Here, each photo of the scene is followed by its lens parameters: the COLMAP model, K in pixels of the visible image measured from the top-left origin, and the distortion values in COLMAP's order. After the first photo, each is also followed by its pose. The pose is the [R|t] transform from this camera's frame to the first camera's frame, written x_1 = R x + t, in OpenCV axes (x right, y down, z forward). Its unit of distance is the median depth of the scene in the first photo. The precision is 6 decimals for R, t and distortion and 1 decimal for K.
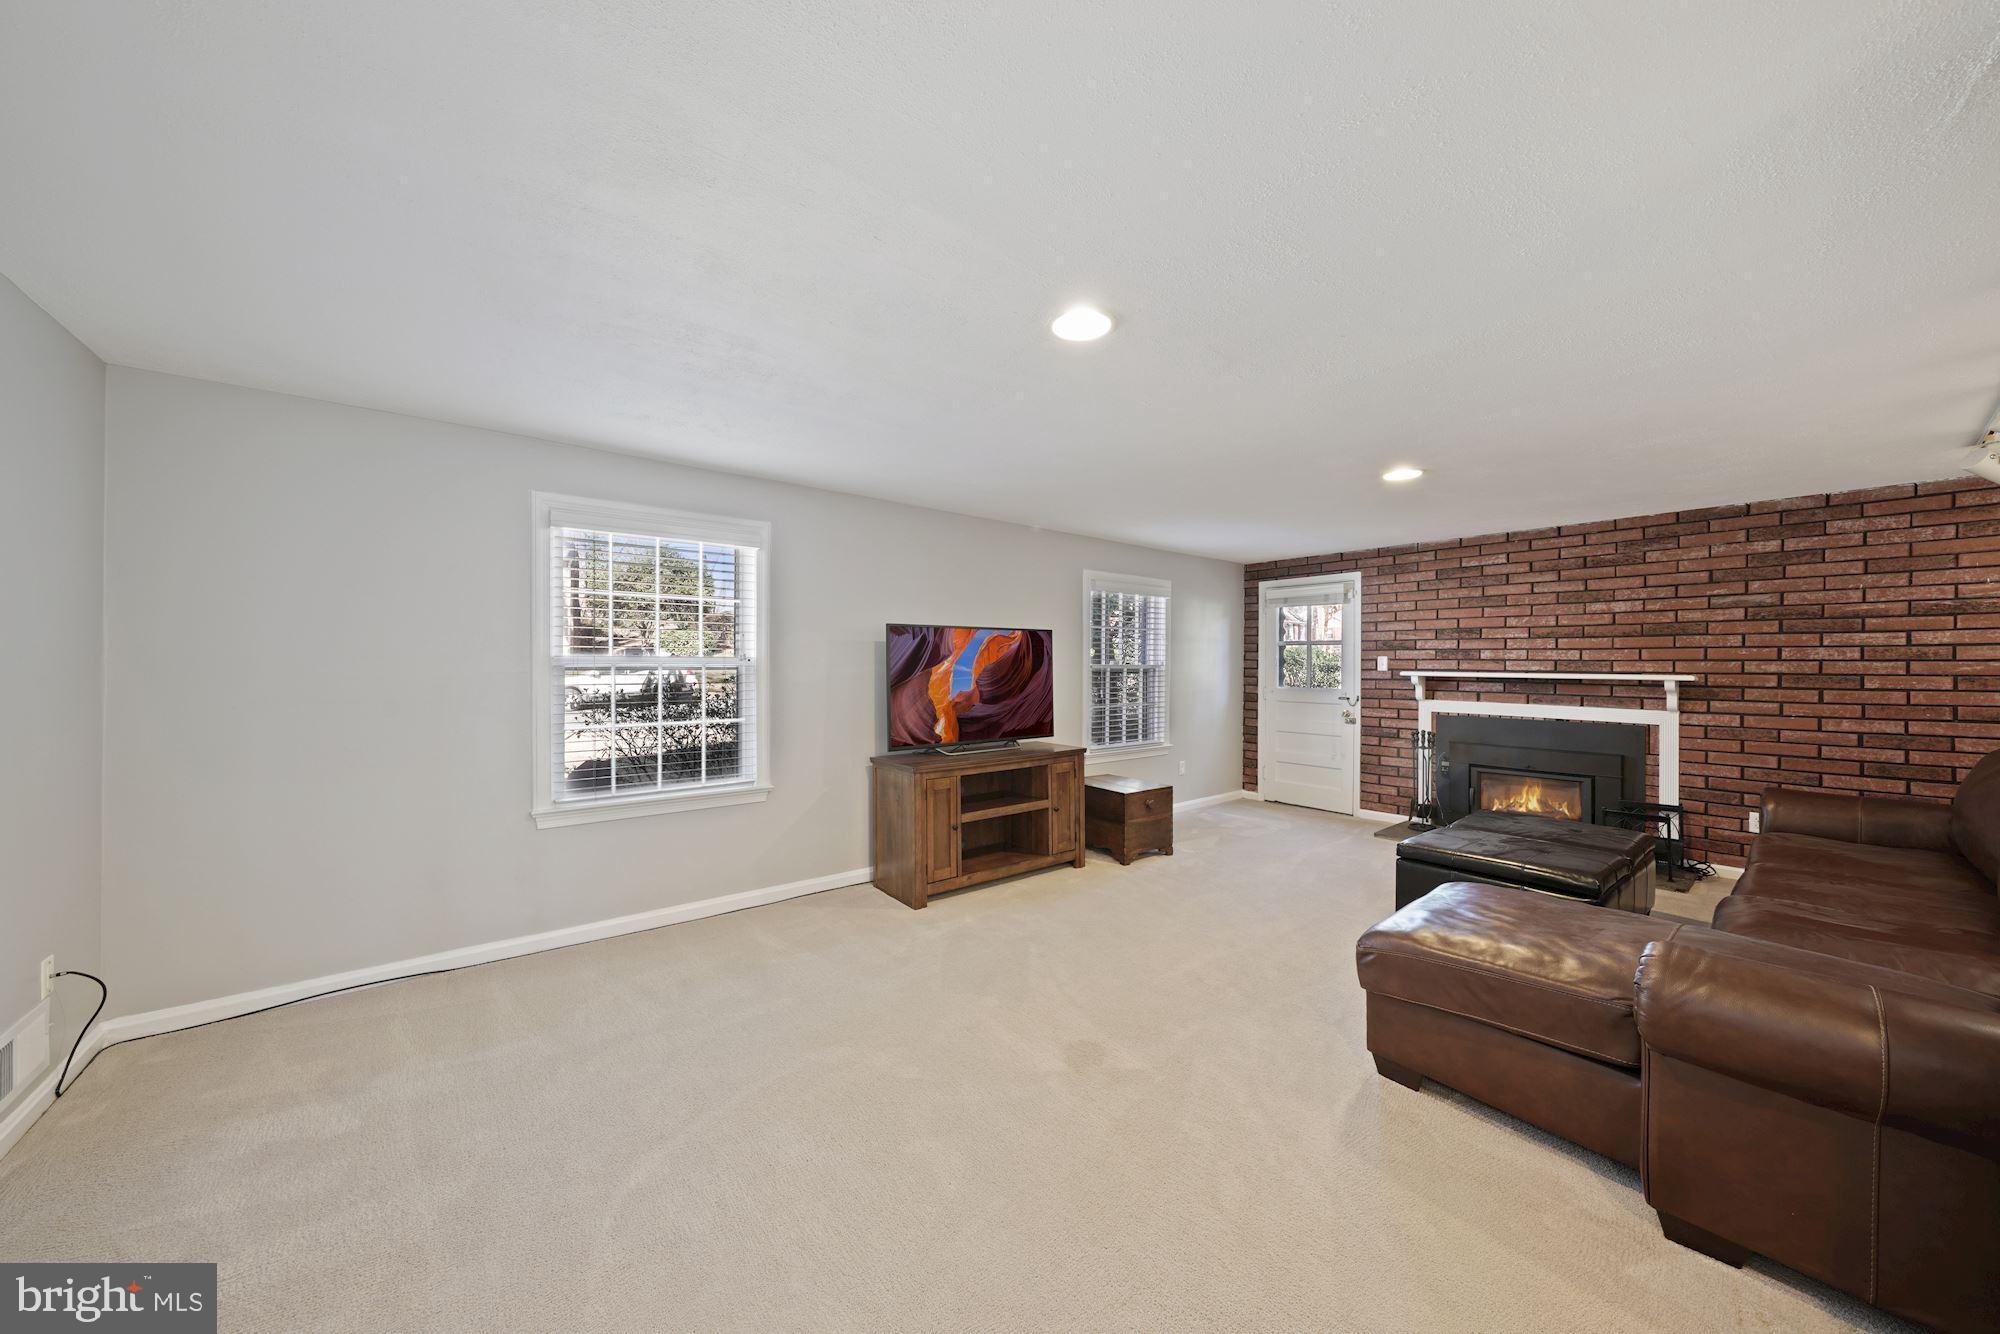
lens RADIAL K [[693.4, 0, 1010.5], [0, 693.4, 654.6], [0, 0, 1]] dist [-0.005880, 0.000858]
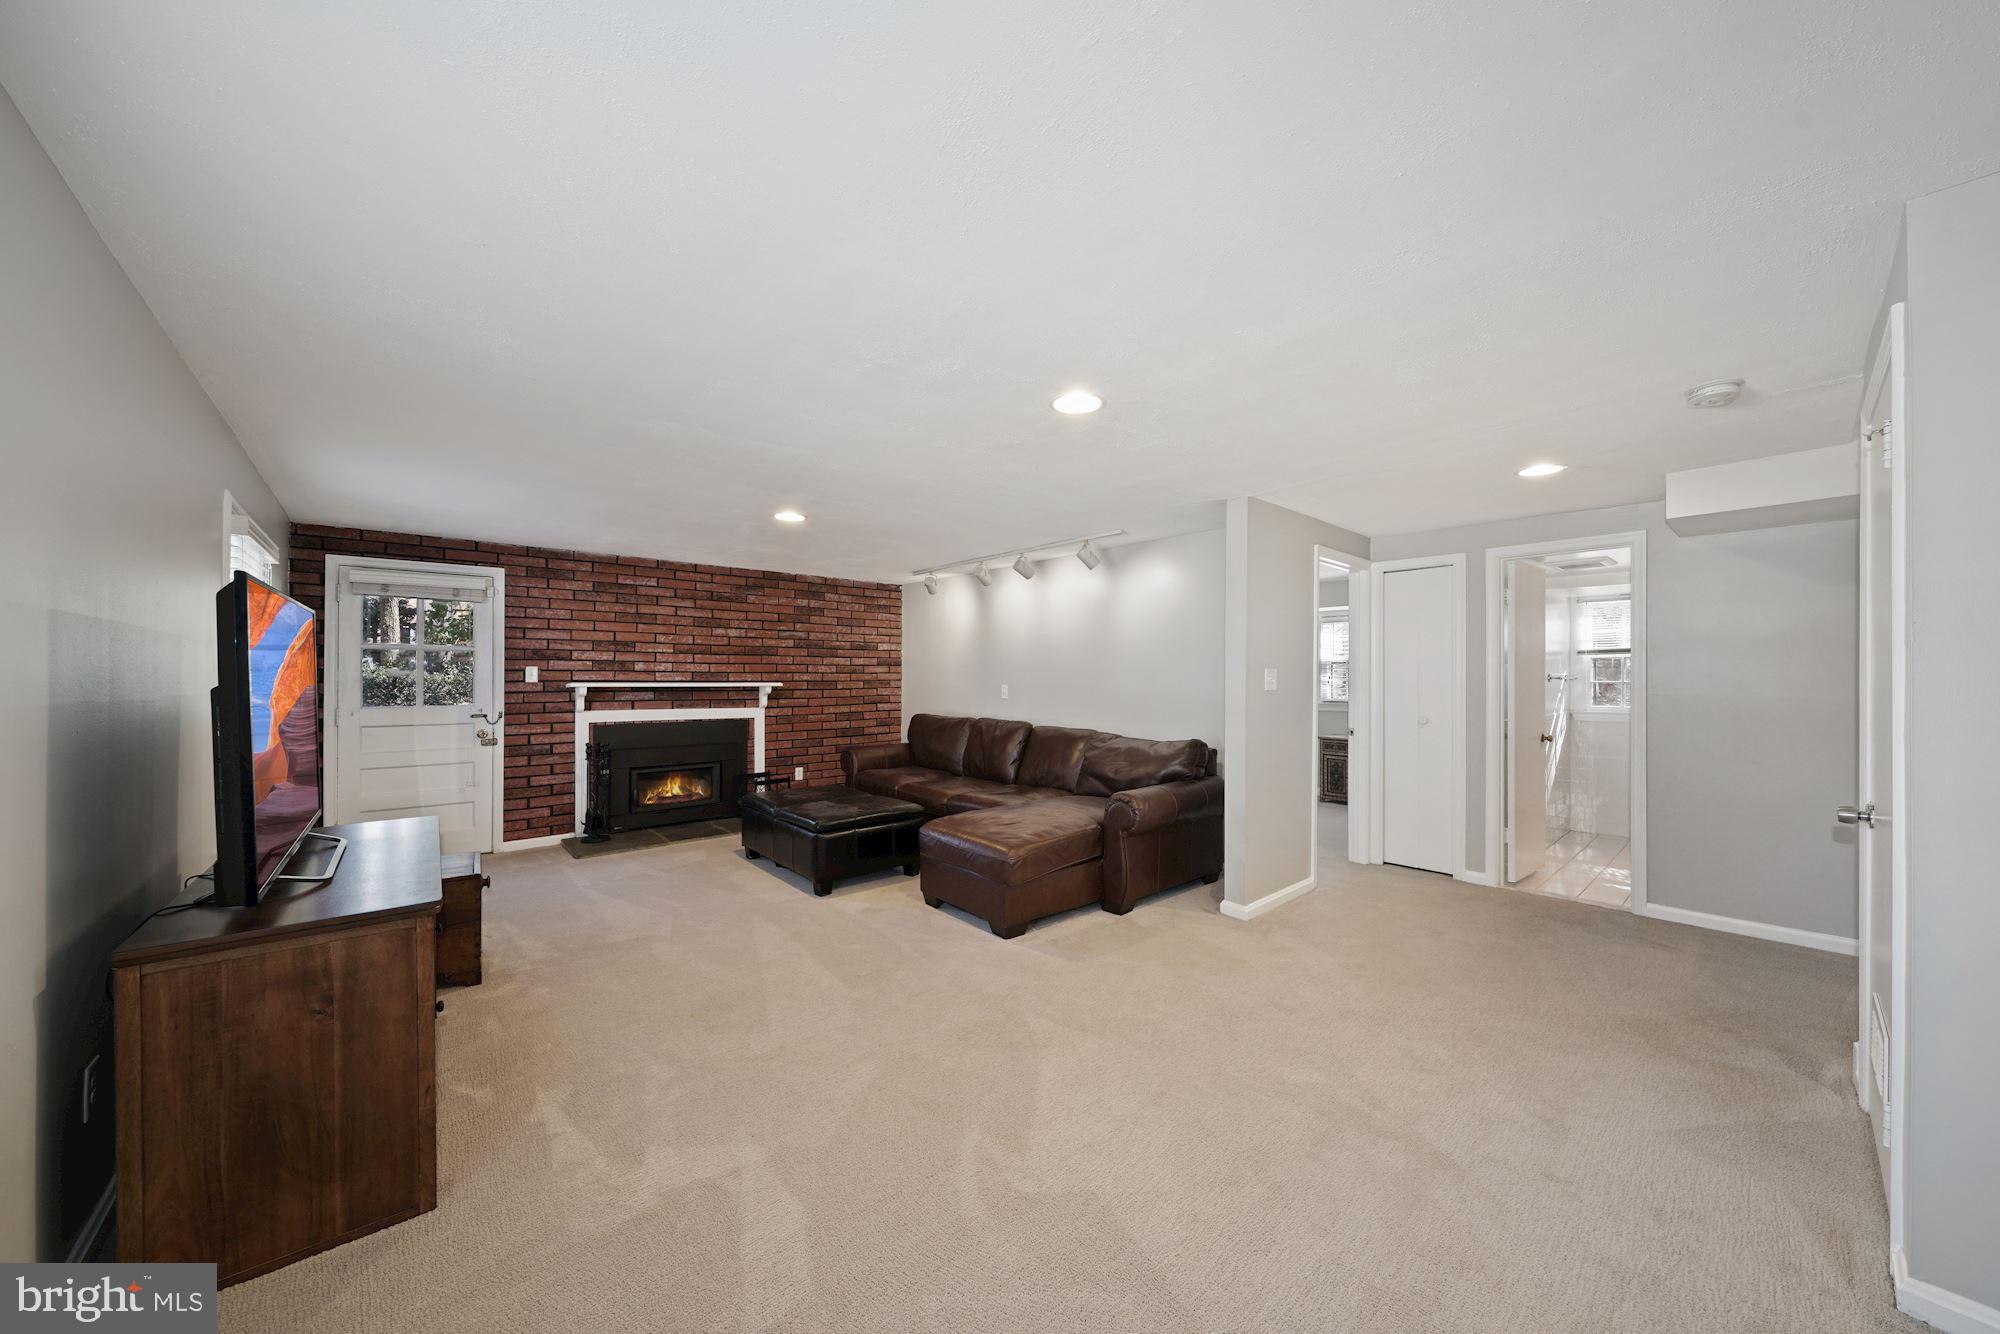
lens RADIAL K [[693.4, 0, 1002.1], [0, 693.4, 675.4], [0, 0, 1]] dist [-0.005880, 0.000858]
pose [[-0.037356, 0.001404, 0.999301, -0.446813], [-0.011957, 0.999927, -0.001852, 0.009486], [-0.999230, -0.012018, -0.037337, 0.477248]]
